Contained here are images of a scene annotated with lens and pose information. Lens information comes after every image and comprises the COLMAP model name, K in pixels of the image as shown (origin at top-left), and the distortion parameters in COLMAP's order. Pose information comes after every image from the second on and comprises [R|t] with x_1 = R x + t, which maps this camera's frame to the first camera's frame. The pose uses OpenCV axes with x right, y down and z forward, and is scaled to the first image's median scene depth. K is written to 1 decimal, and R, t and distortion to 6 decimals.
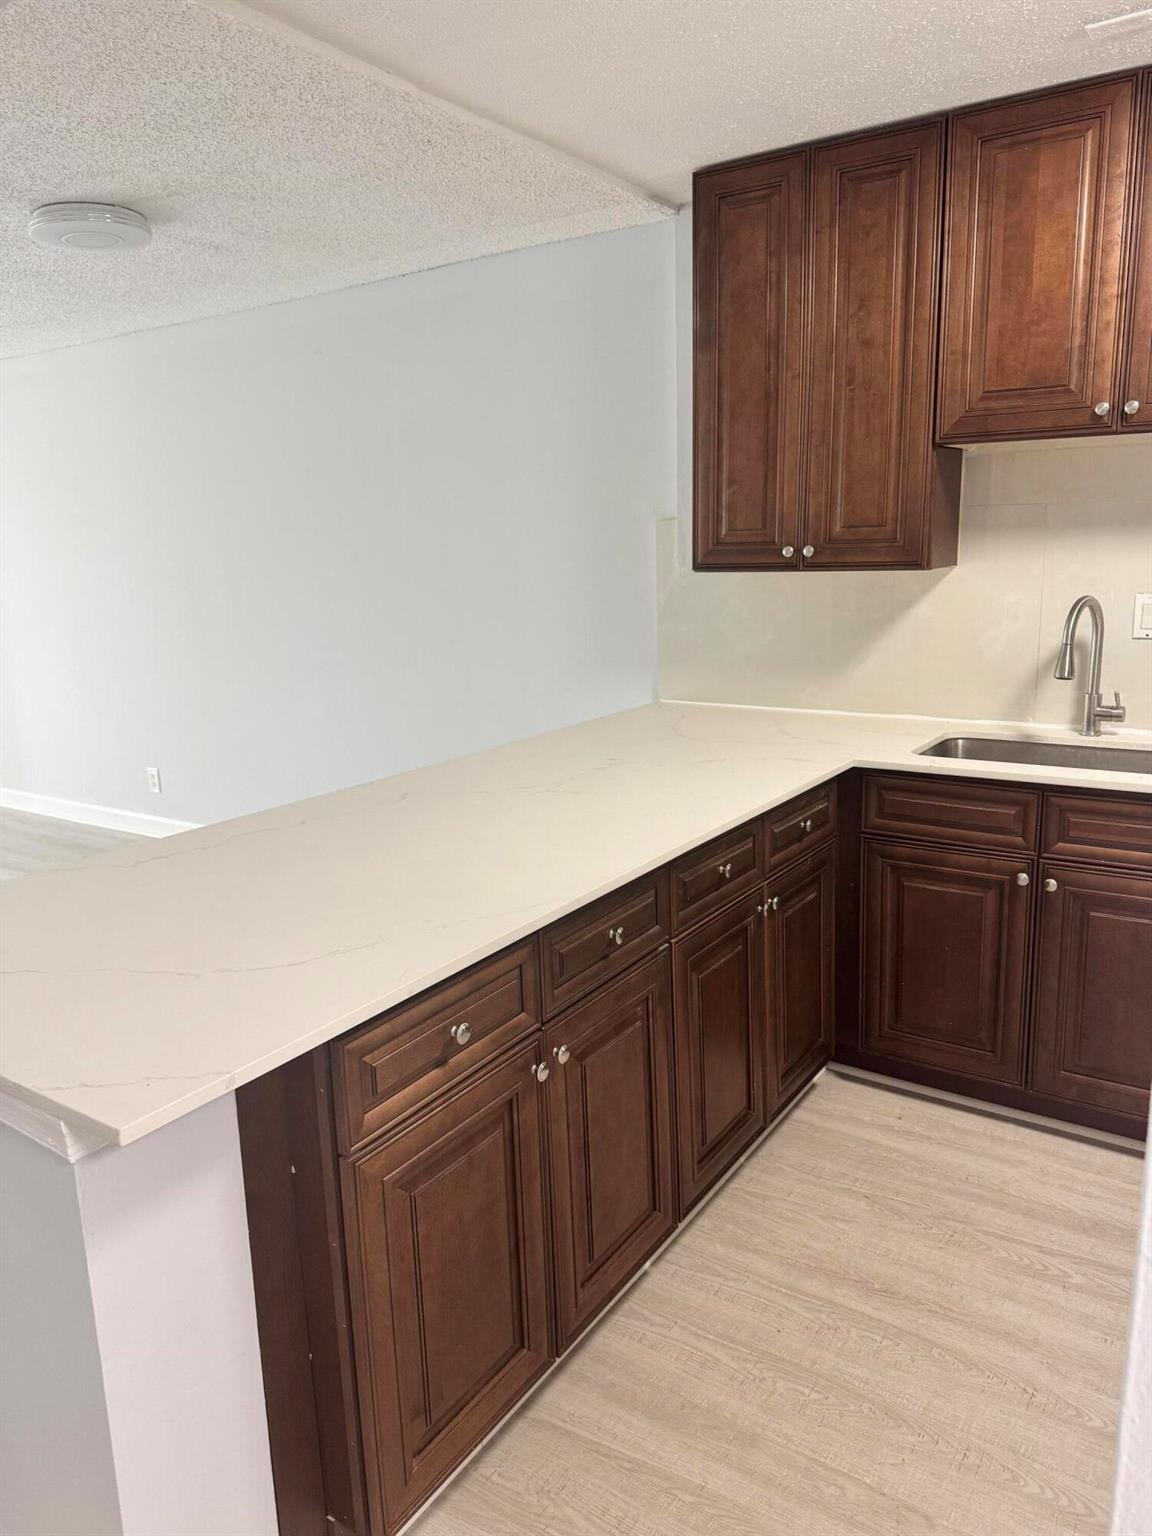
lens RADIAL K [[1084.0, 0, 583.4], [0, 1084.0, 769.0], [0, 0, 1]] dist [0.032026, -0.010049]
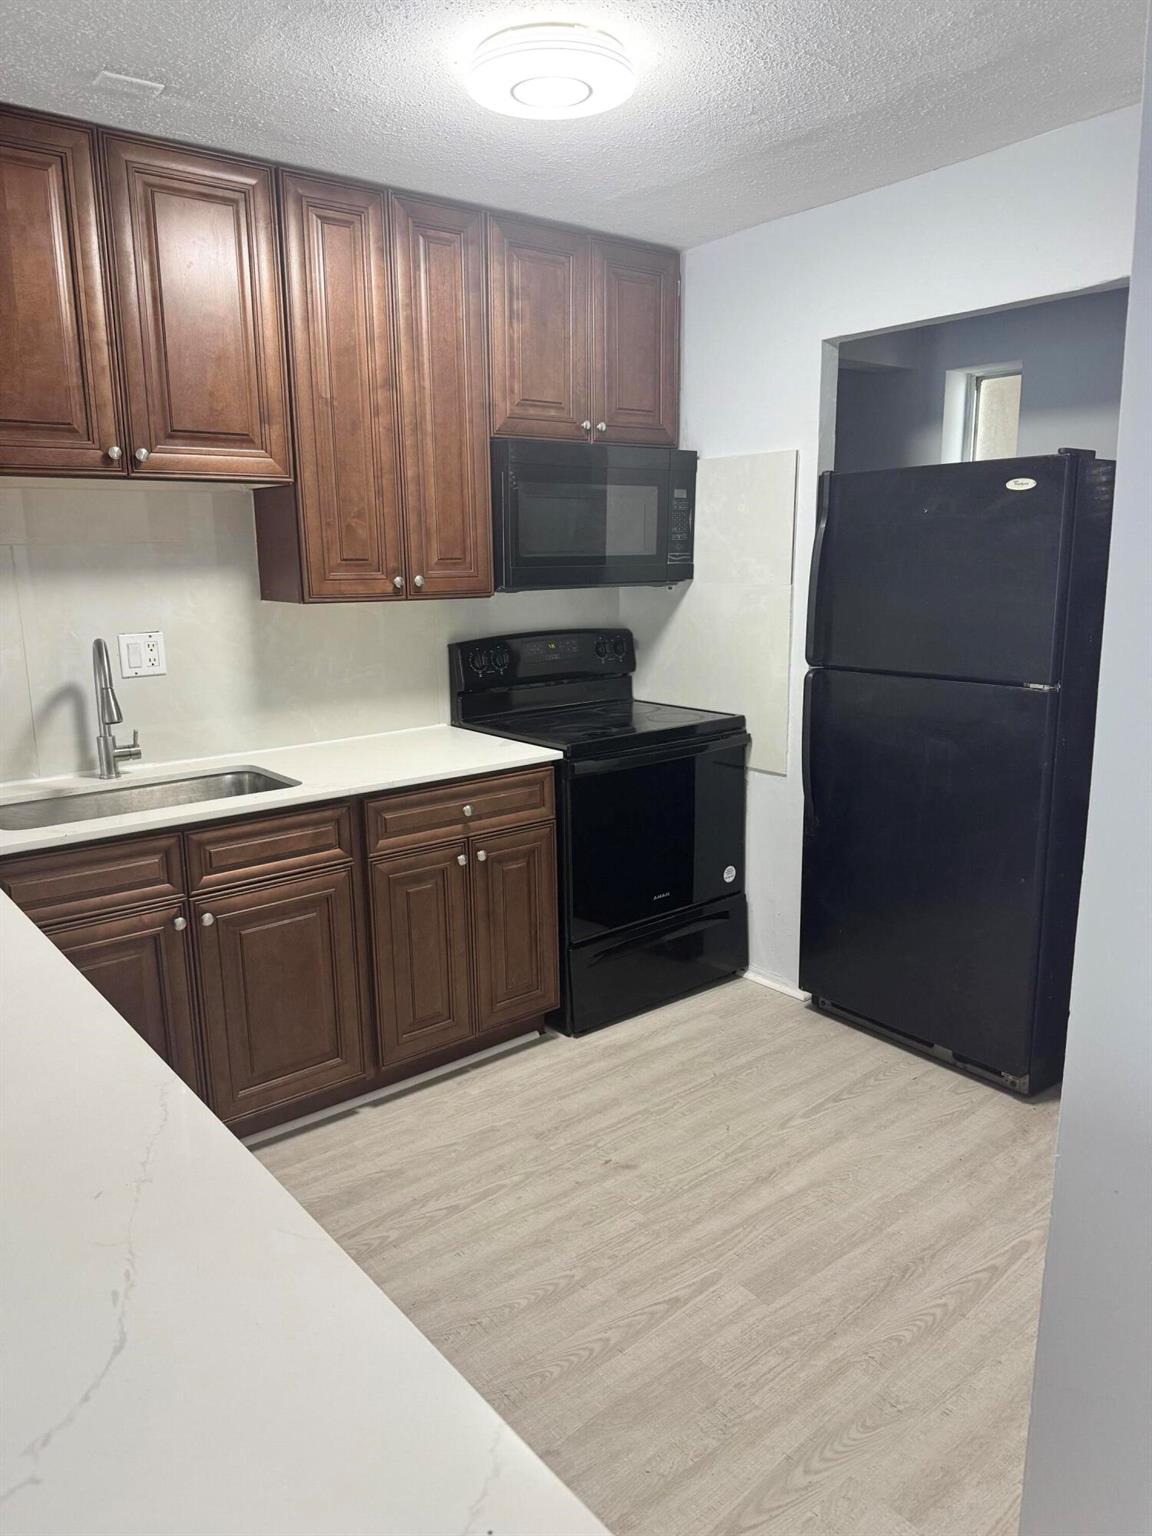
lens RADIAL K [[1084.0, 0, 577.6], [0, 1084.0, 766.8], [0, 0, 1]] dist [0.032026, -0.010049]
pose [[0.321739, -0.173326, 0.930829, -0.371319], [0.218208, 0.970212, 0.105236, -0.061238], [-0.921341, 0.169256, 0.349976, 0.302302]]
